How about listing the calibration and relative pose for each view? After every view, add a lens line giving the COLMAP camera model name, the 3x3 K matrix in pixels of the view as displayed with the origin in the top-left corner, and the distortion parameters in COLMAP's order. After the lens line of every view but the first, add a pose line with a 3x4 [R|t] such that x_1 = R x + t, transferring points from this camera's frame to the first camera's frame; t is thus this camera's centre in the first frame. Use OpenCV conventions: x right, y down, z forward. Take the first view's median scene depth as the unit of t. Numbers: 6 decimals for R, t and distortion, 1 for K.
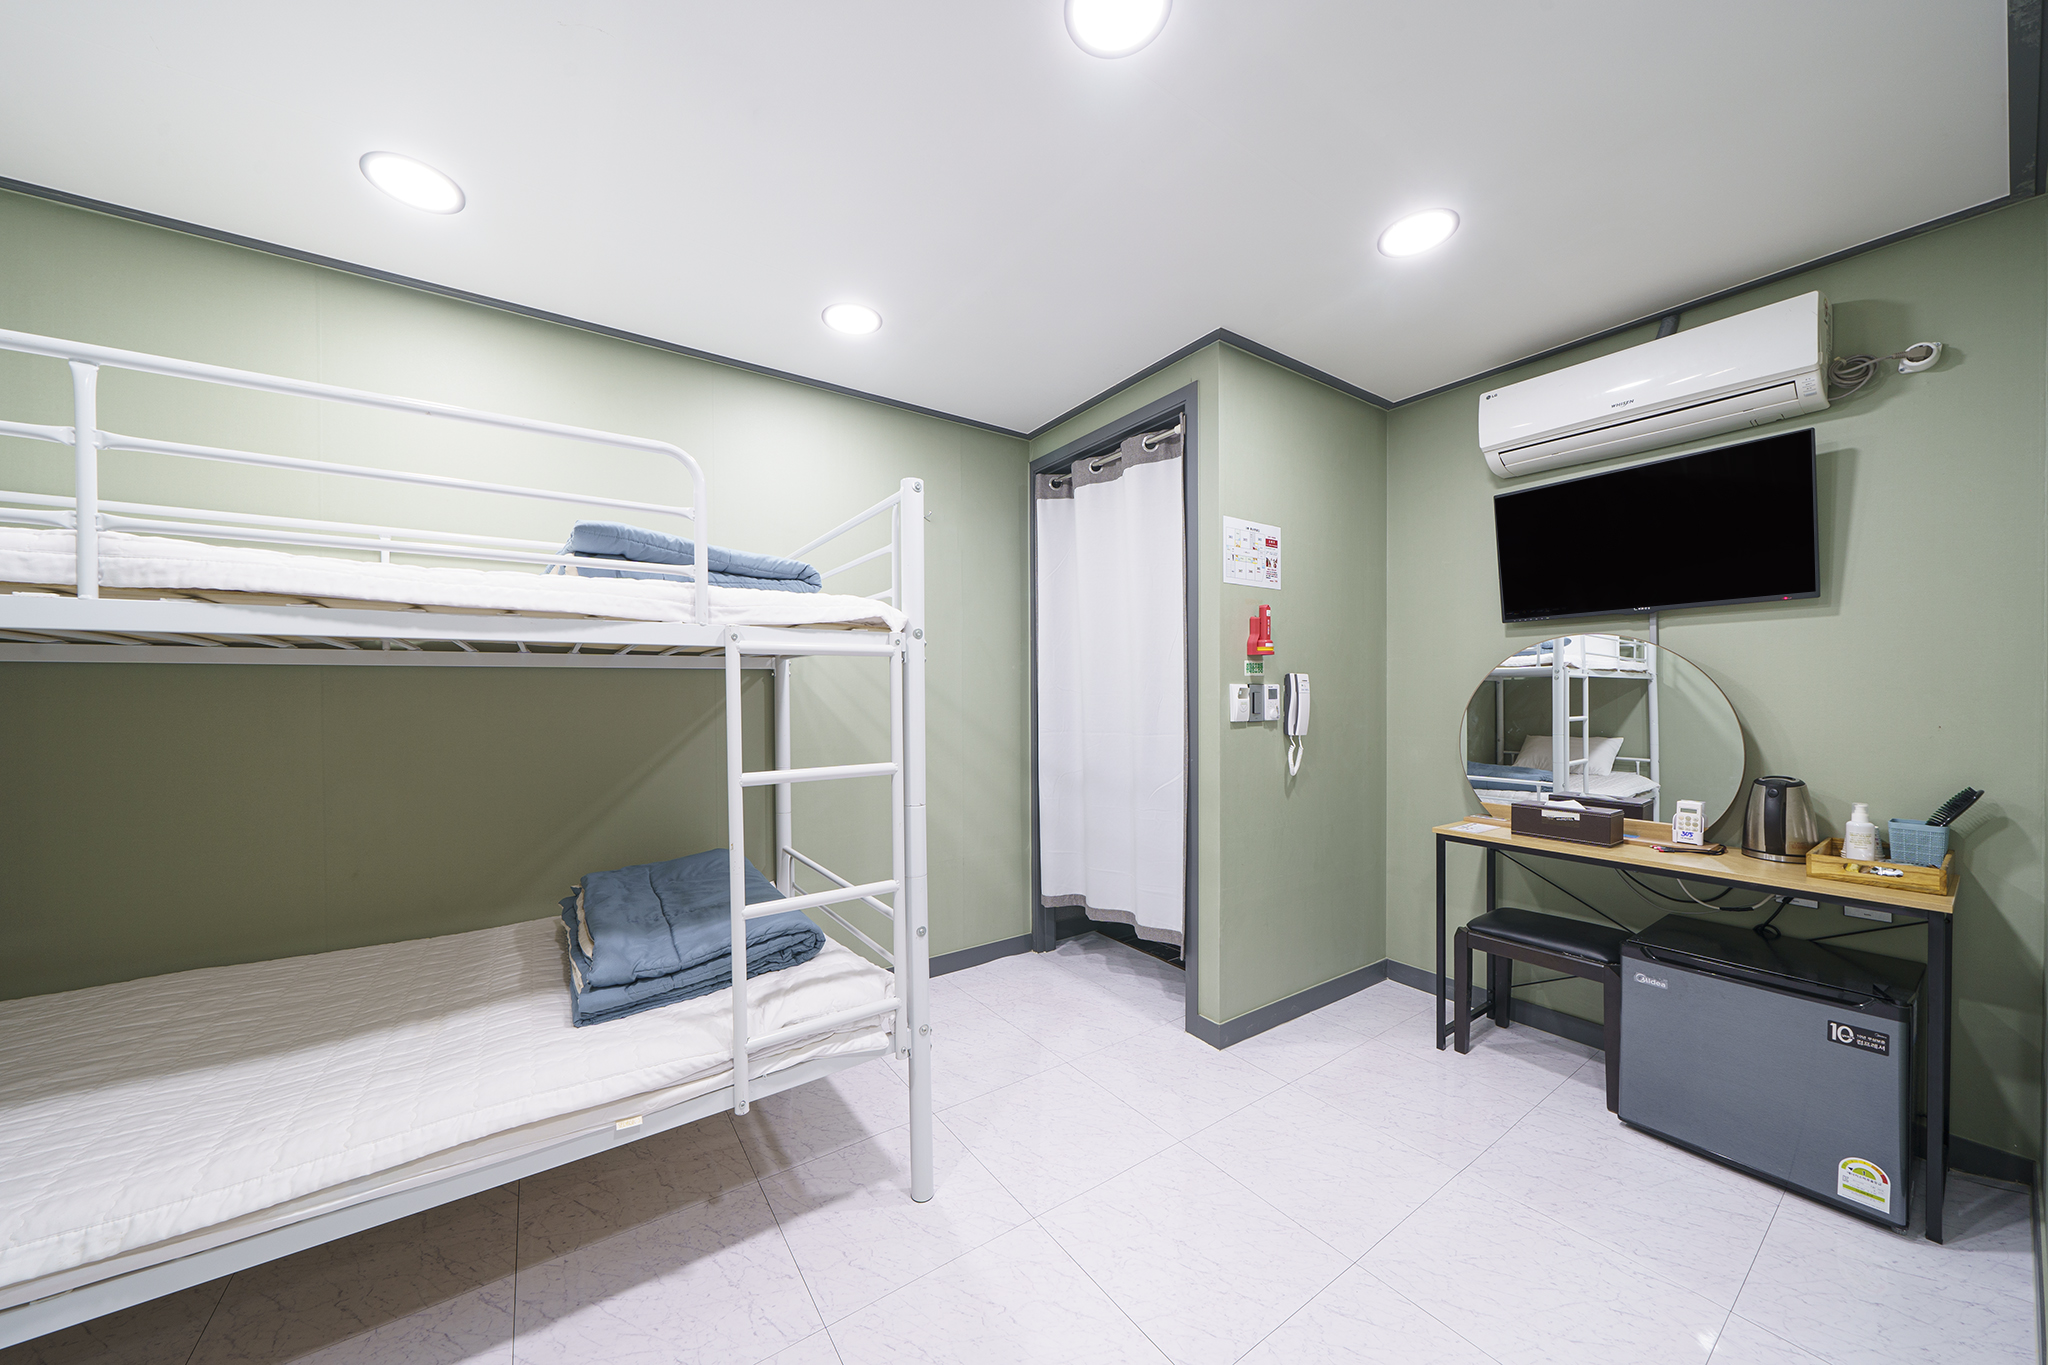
lens RADIAL K [[695.2, 0, 1013.7], [0, 695.2, 688.0], [0, 0, 1]] dist [-0.002346, 0.000047]
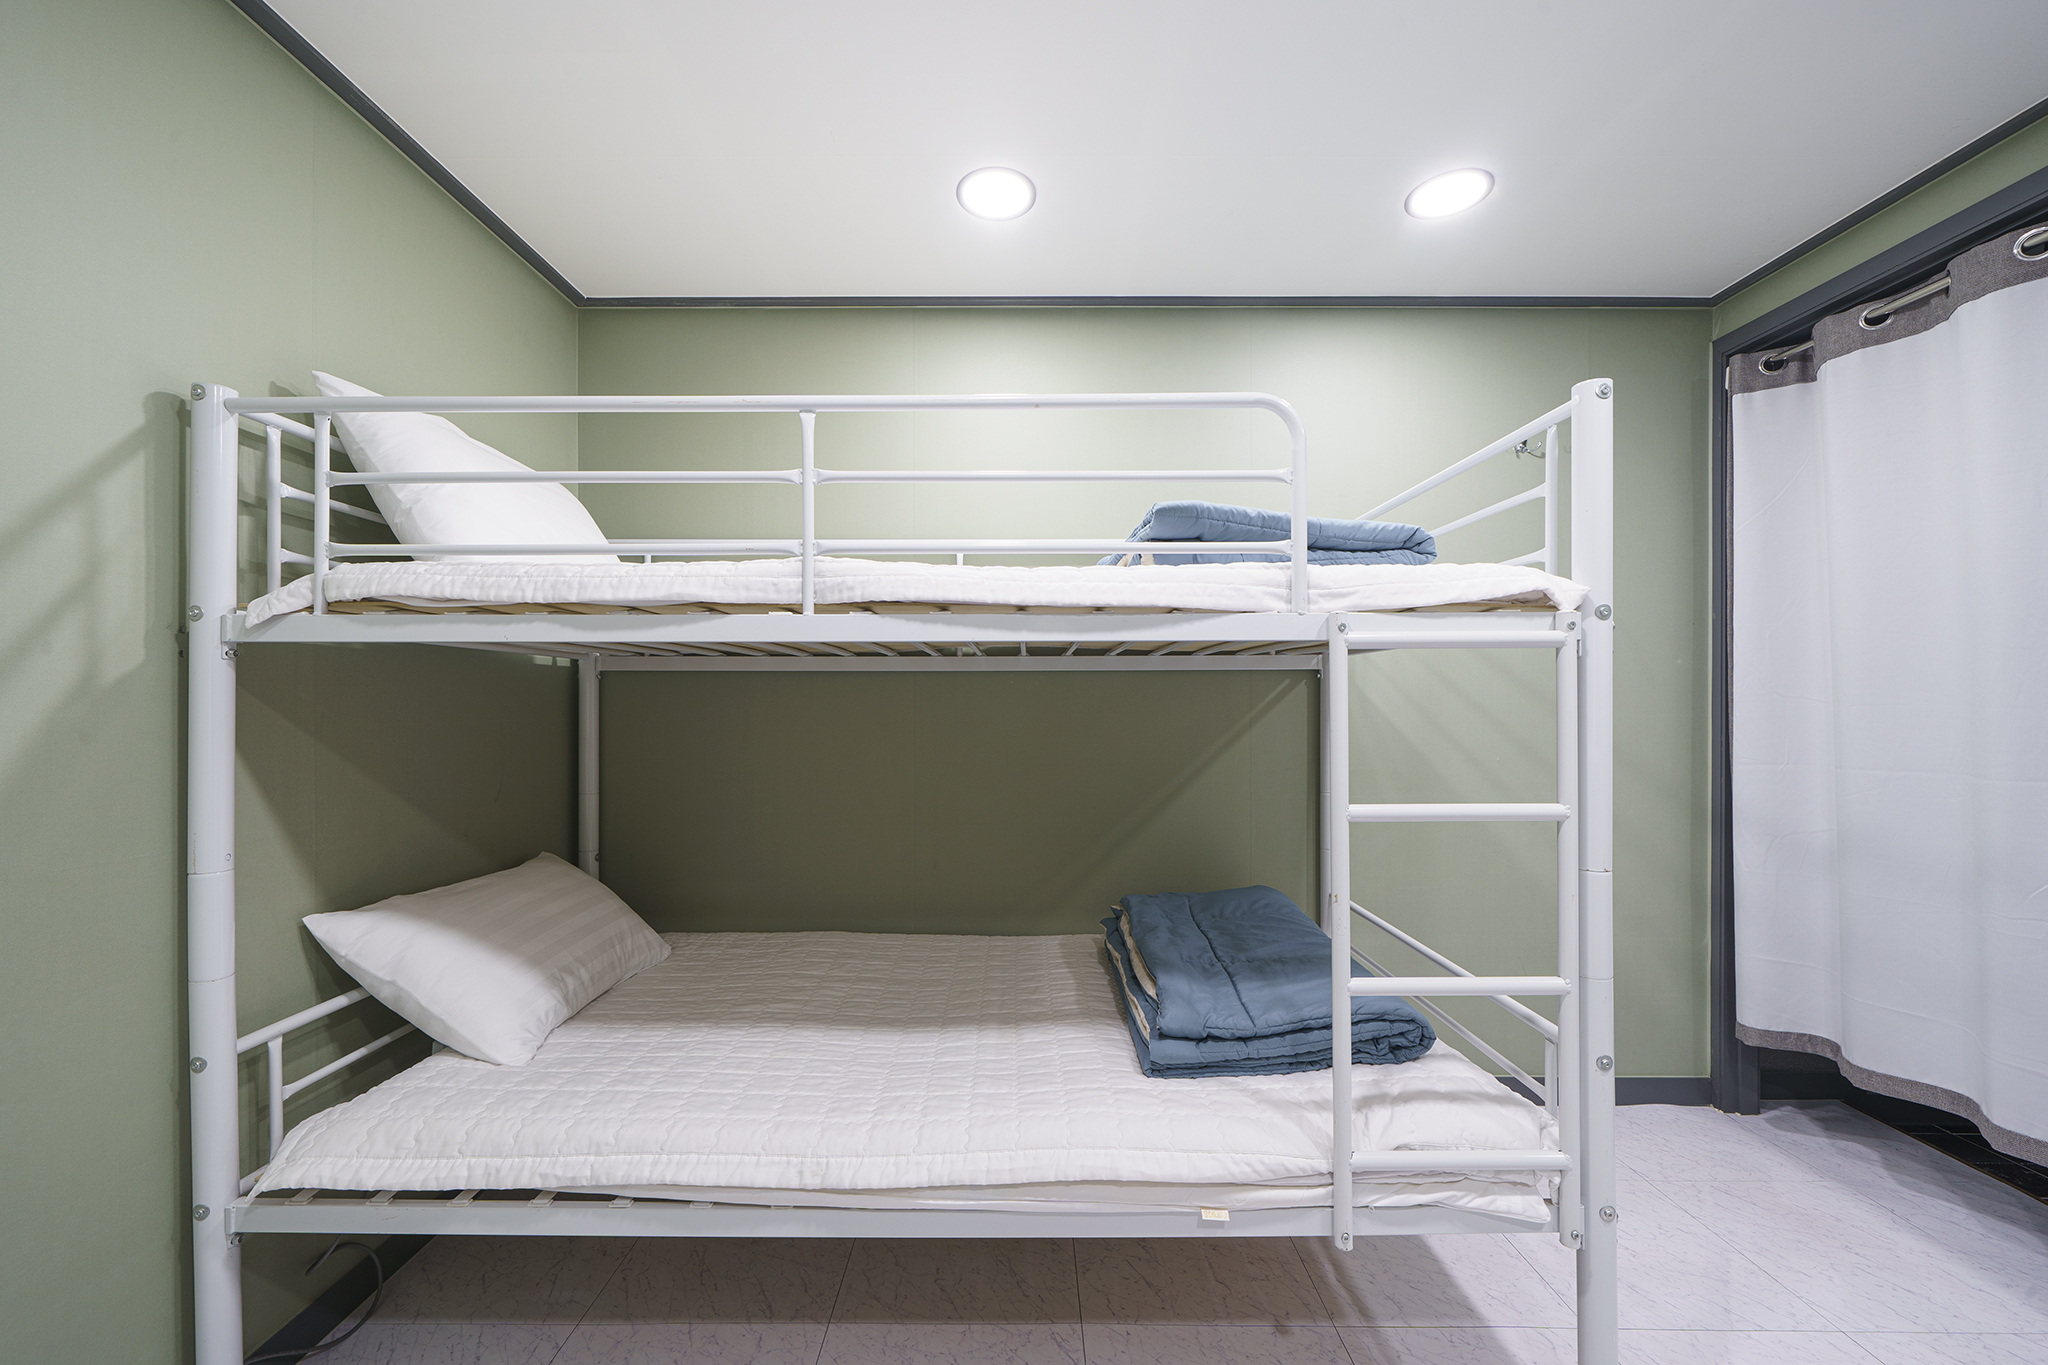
lens RADIAL K [[817.5, 0, 1024.0], [0, 817.5, 682.5], [0, 0, 1]] dist [0.001929, 0.000300]
pose [[0.822997, -0.003249, -0.568037, -0.144369], [-0.003054, 0.999944, -0.010145, -0.001587], [0.568038, 0.010084, 0.822941, 0.042811]]
